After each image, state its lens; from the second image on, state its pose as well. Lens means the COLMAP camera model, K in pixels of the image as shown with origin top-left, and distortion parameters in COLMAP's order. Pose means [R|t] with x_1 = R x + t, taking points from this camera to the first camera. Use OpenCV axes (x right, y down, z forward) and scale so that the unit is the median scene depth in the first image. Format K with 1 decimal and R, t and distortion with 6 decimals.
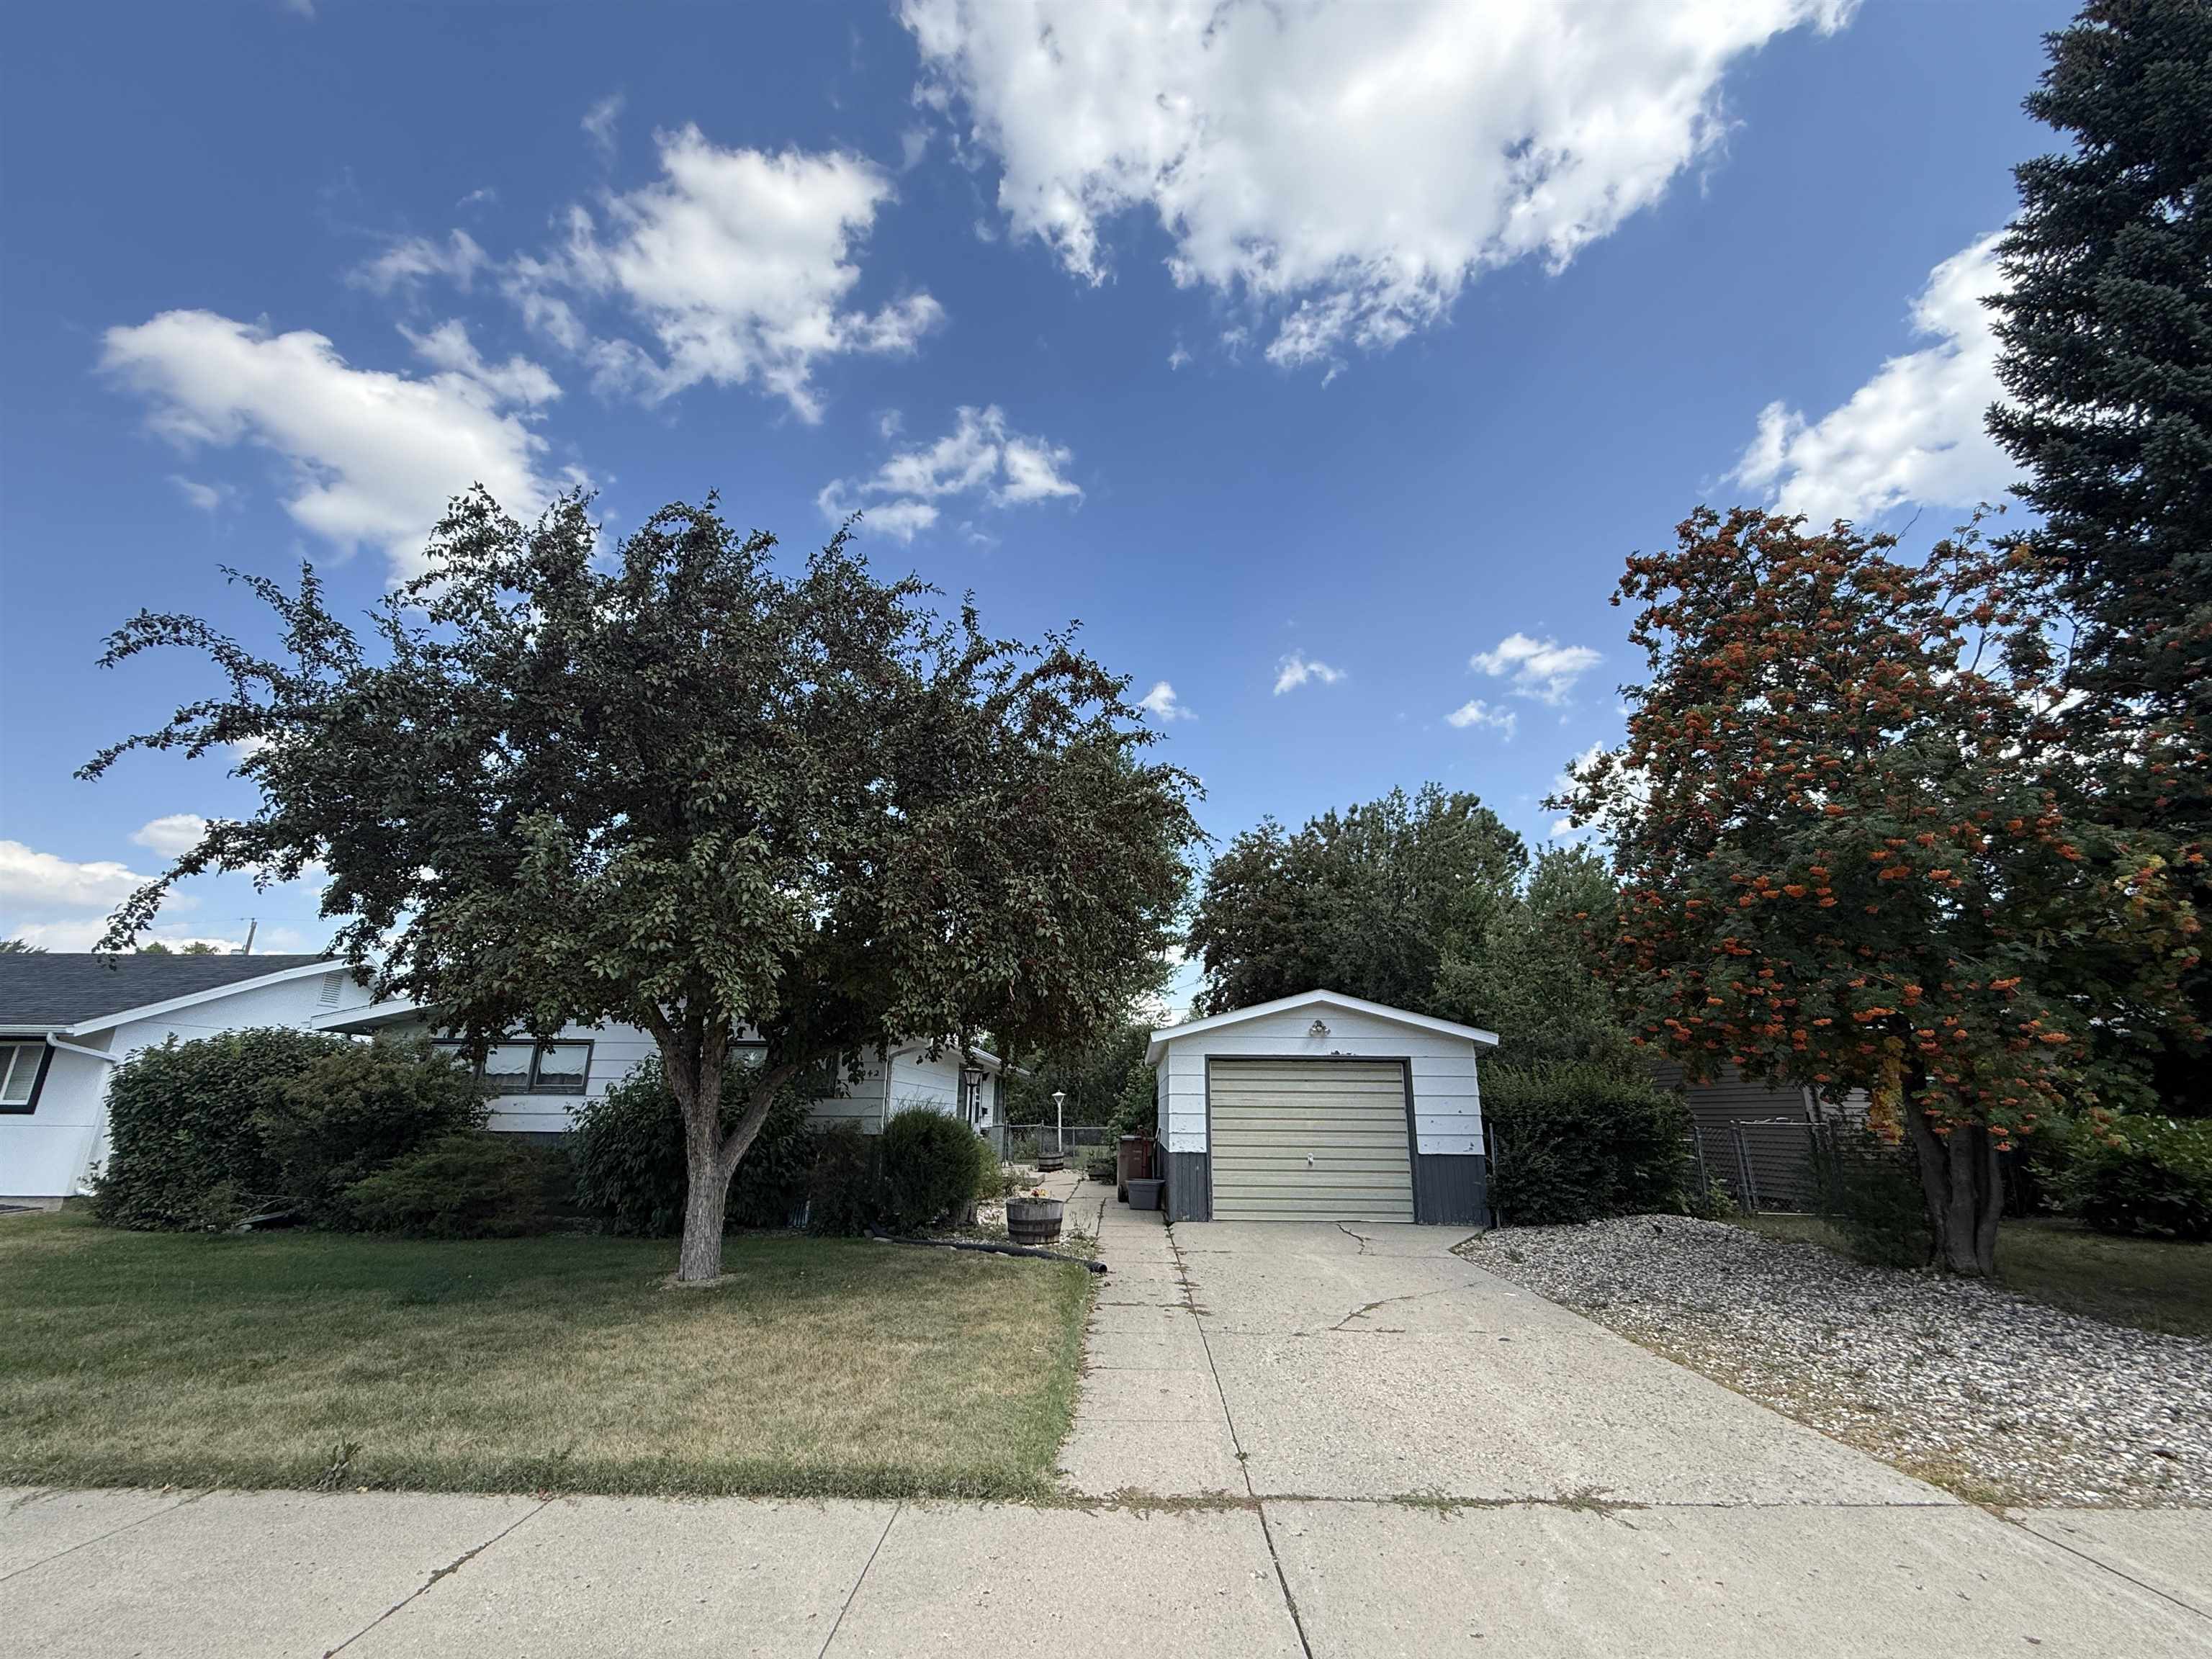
lens RADIAL K [[955.5, 0, 1104.1], [0, 955.5, 828.5], [0, 0, 1]] dist [0.002278, -0.000110]
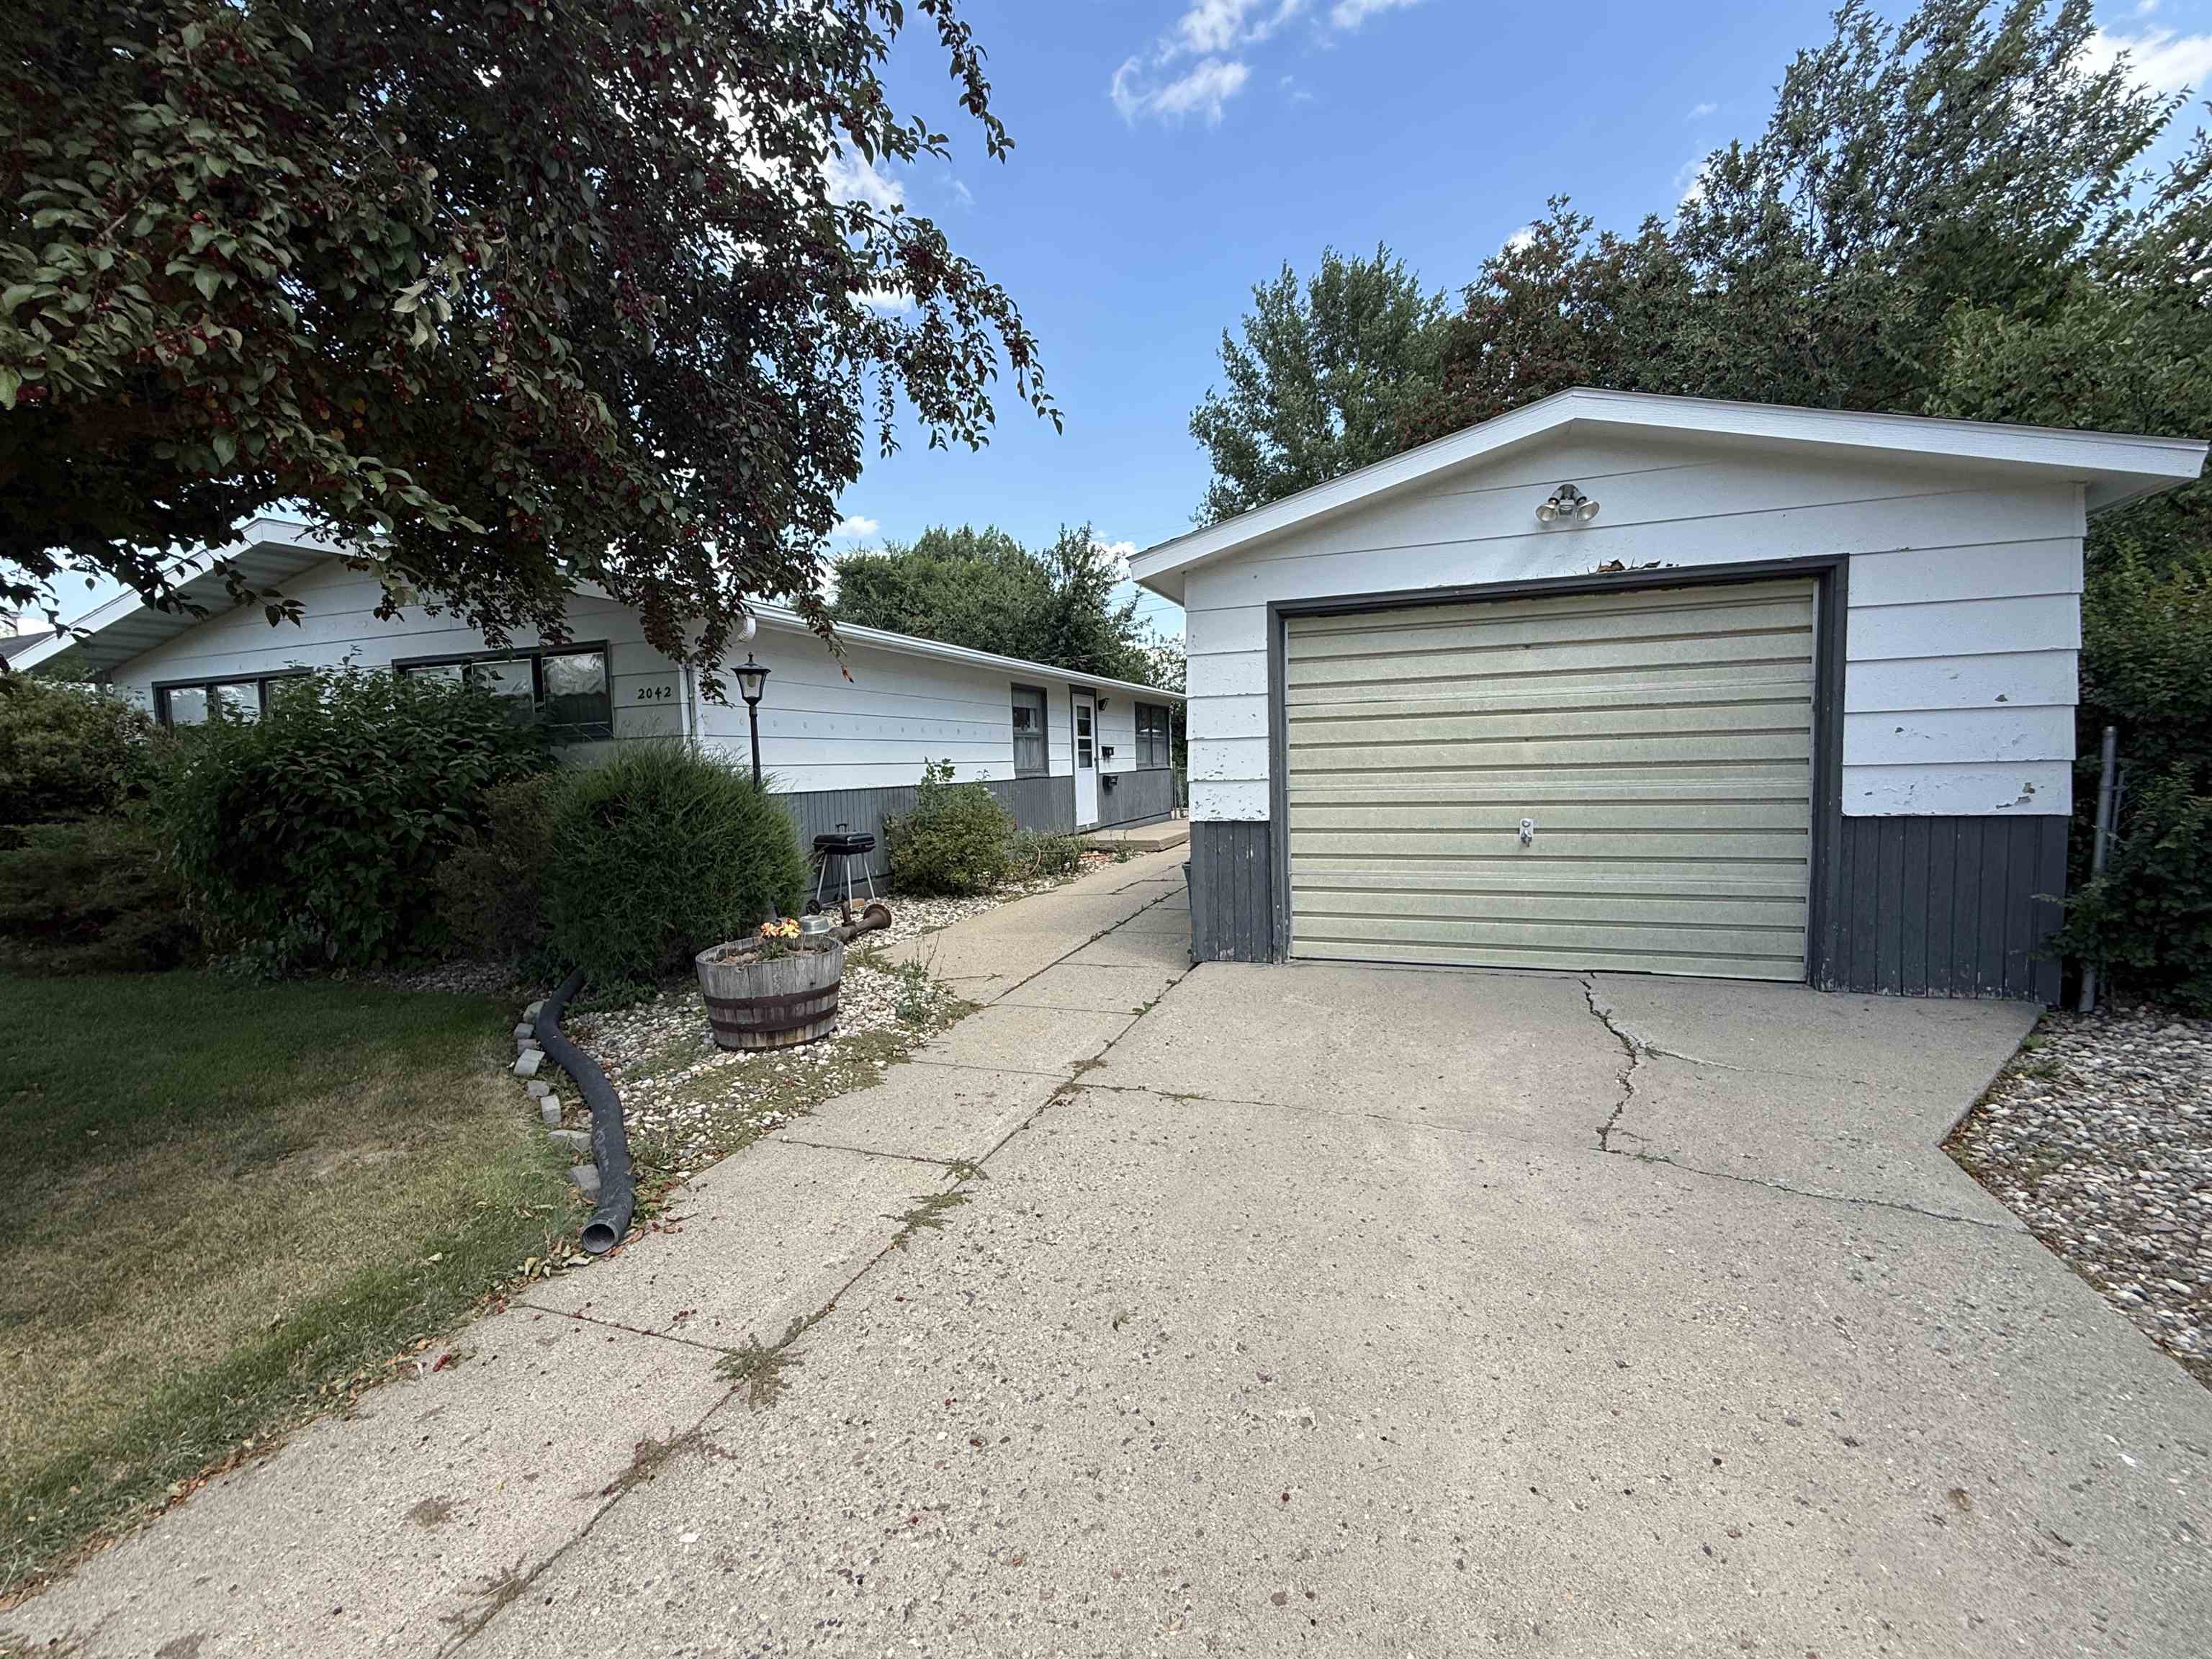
lens RADIAL K [[955.5, 0, 1103.6], [0, 955.5, 835.2], [0, 0, 1]] dist [0.002278, -0.000110]
pose [[0.948707, -0.012109, -0.315924, 0.172366], [0.126145, 0.930778, 0.343131, 0.181766], [0.289900, -0.365383, 0.884564, 0.578268]]
